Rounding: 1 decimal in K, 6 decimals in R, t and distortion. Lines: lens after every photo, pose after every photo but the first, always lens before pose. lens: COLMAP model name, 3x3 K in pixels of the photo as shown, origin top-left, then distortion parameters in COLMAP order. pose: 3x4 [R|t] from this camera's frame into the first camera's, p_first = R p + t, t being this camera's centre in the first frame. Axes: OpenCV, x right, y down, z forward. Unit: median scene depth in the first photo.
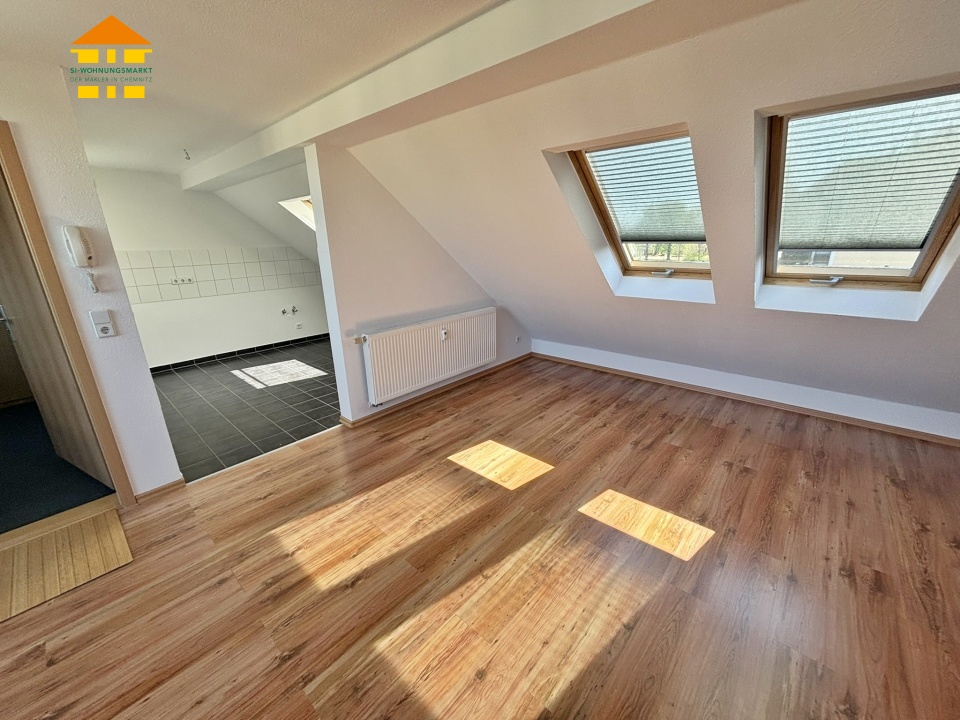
lens RADIAL K [[384.5, 0, 483.0], [0, 384.5, 357.2], [0, 0, 1]] dist [-0.003833, -0.000614]
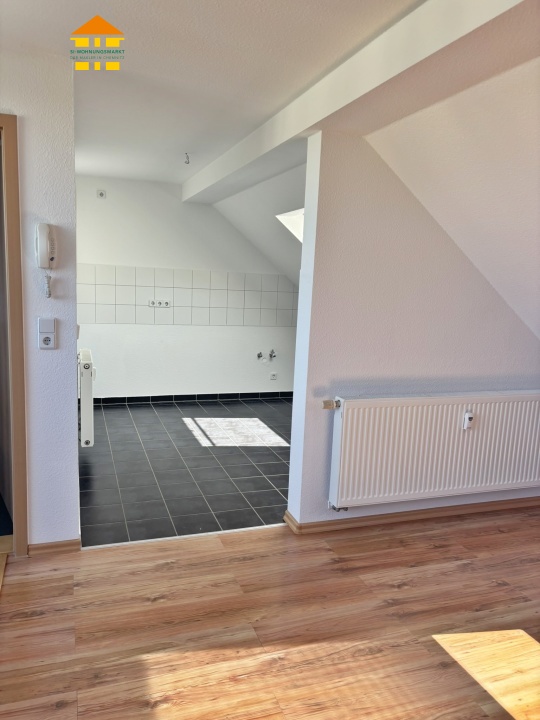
lens RADIAL K [[544.7, 0, 265.8], [0, 544.7, 362.4], [0, 0, 1]] dist [0.046492, -0.050220]
pose [[0.870042, 0.130924, -0.475275, 0.024693], [-0.199722, 0.975038, -0.097019, -0.001360], [0.450709, 0.179334, 0.874472, 0.108154]]
